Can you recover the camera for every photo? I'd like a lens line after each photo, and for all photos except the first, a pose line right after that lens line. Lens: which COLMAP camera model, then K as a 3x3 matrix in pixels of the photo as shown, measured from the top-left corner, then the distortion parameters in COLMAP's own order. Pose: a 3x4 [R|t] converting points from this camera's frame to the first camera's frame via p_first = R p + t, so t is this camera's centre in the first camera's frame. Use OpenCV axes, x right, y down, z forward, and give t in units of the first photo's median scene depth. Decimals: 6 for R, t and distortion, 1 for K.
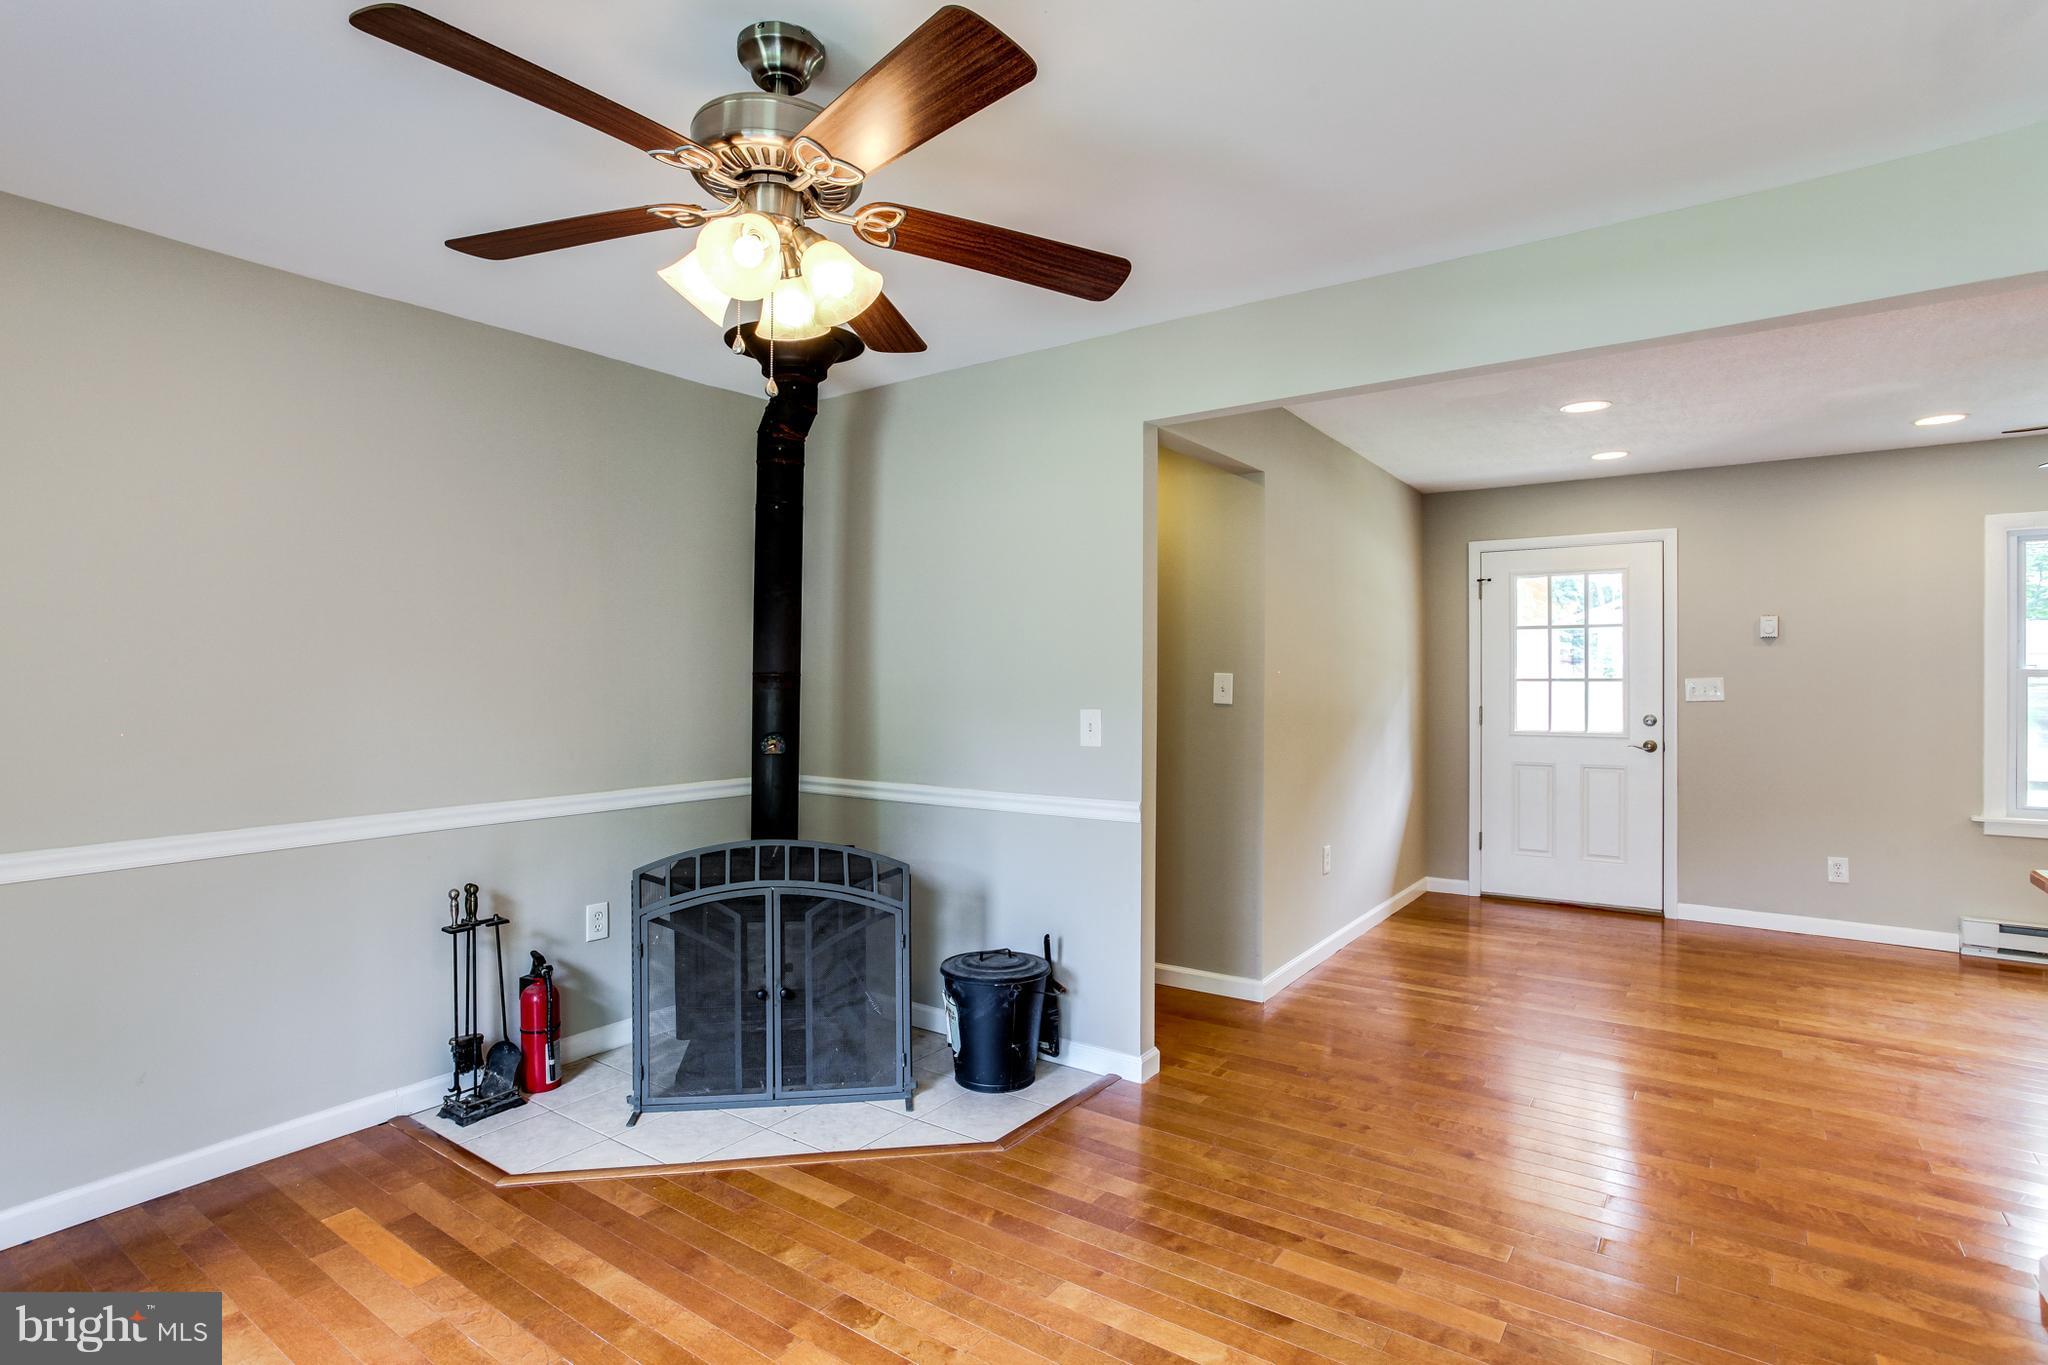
lens RADIAL K [[1009.9, 0, 1005.4], [0, 1009.9, 685.2], [0, 0, 1]] dist [-0.051759, 0.031353]
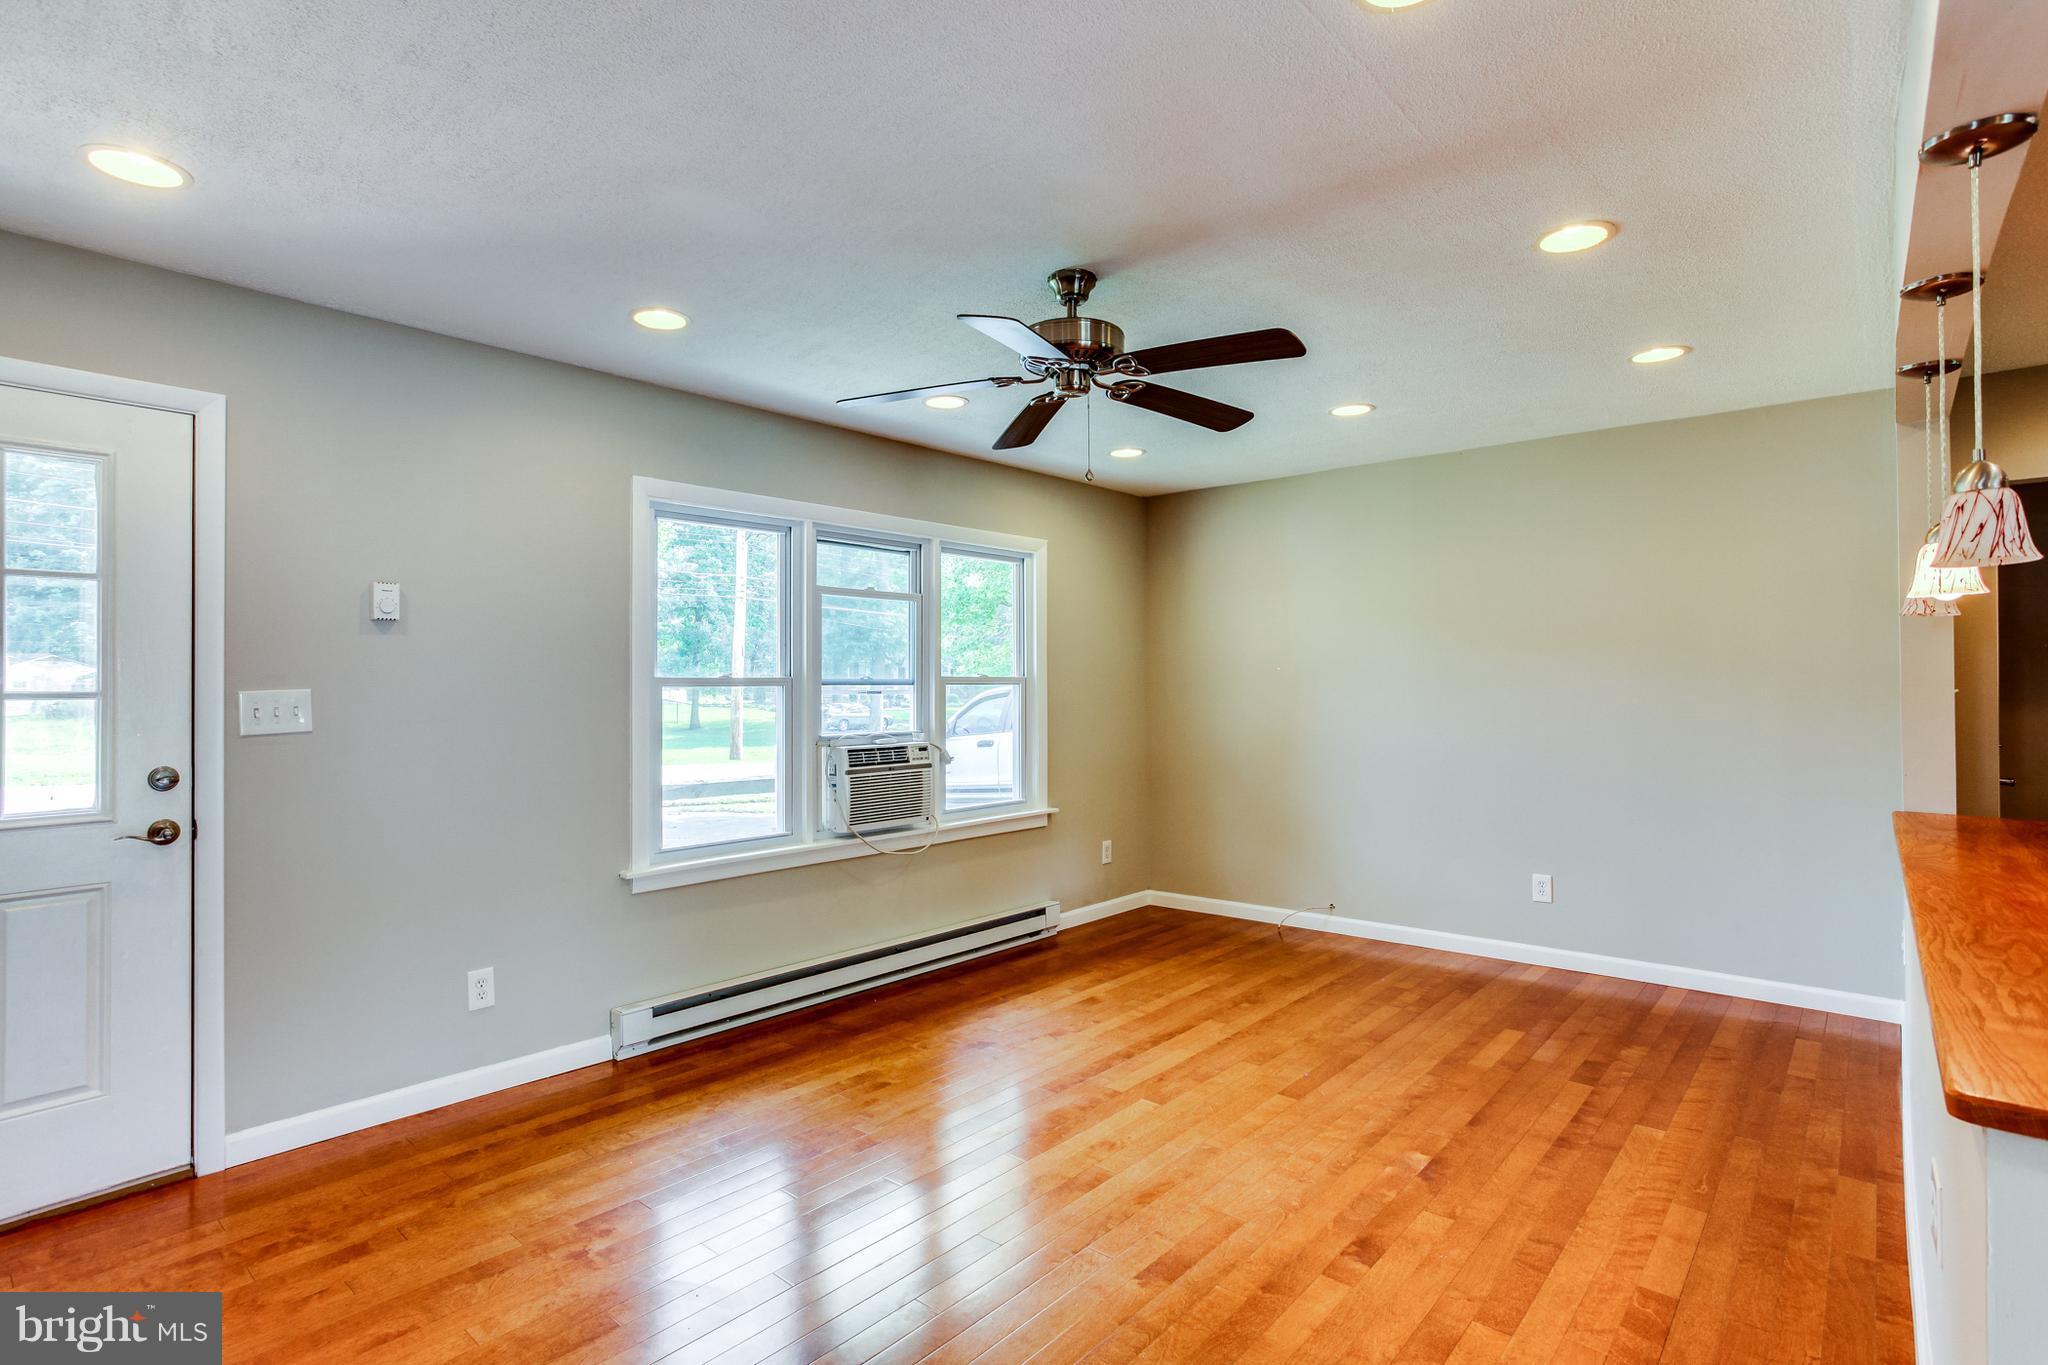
lens RADIAL K [[1009.9, 0, 1005.4], [0, 1009.9, 685.2], [0, 0, 1]] dist [-0.051759, 0.031353]
pose [[0.093061, 0.001759, 0.995659, 0.246493], [0.008503, 0.999961, -0.002562, -0.005933], [-0.995624, 0.008704, 0.093042, 0.639567]]
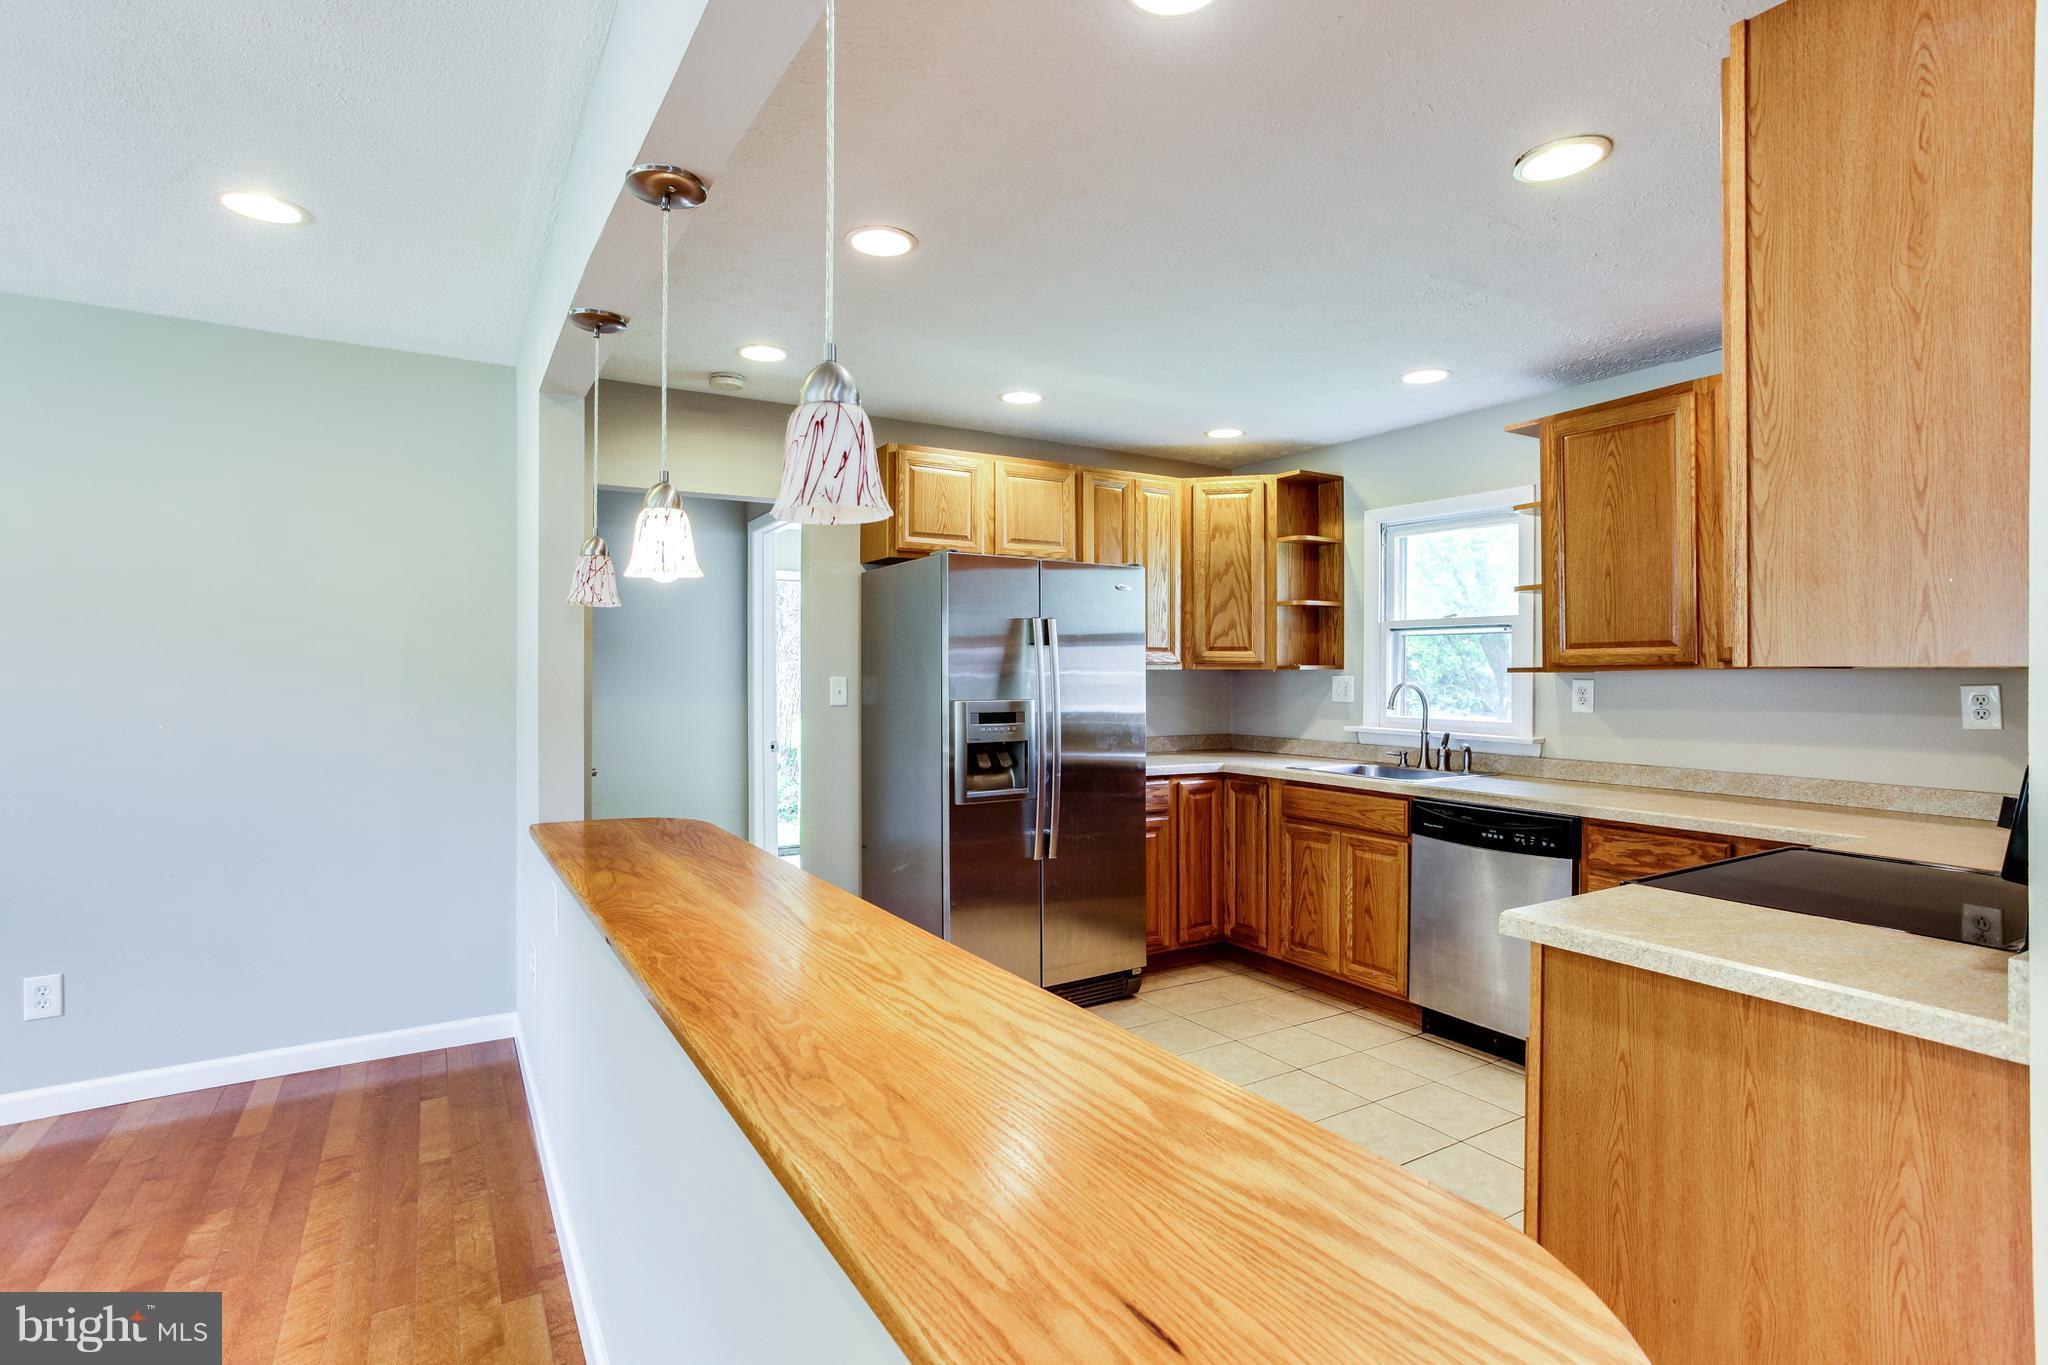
lens RADIAL K [[992.5, 0, 1023.6], [0, 992.5, 673.5], [0, 0, 1]] dist [-0.048912, 0.030021]
pose [[-0.923893, -0.000327, 0.382651, 0.464428], [0.003137, 0.999960, 0.008428, -0.012471], [-0.382638, 0.008987, -0.923855, 0.535664]]
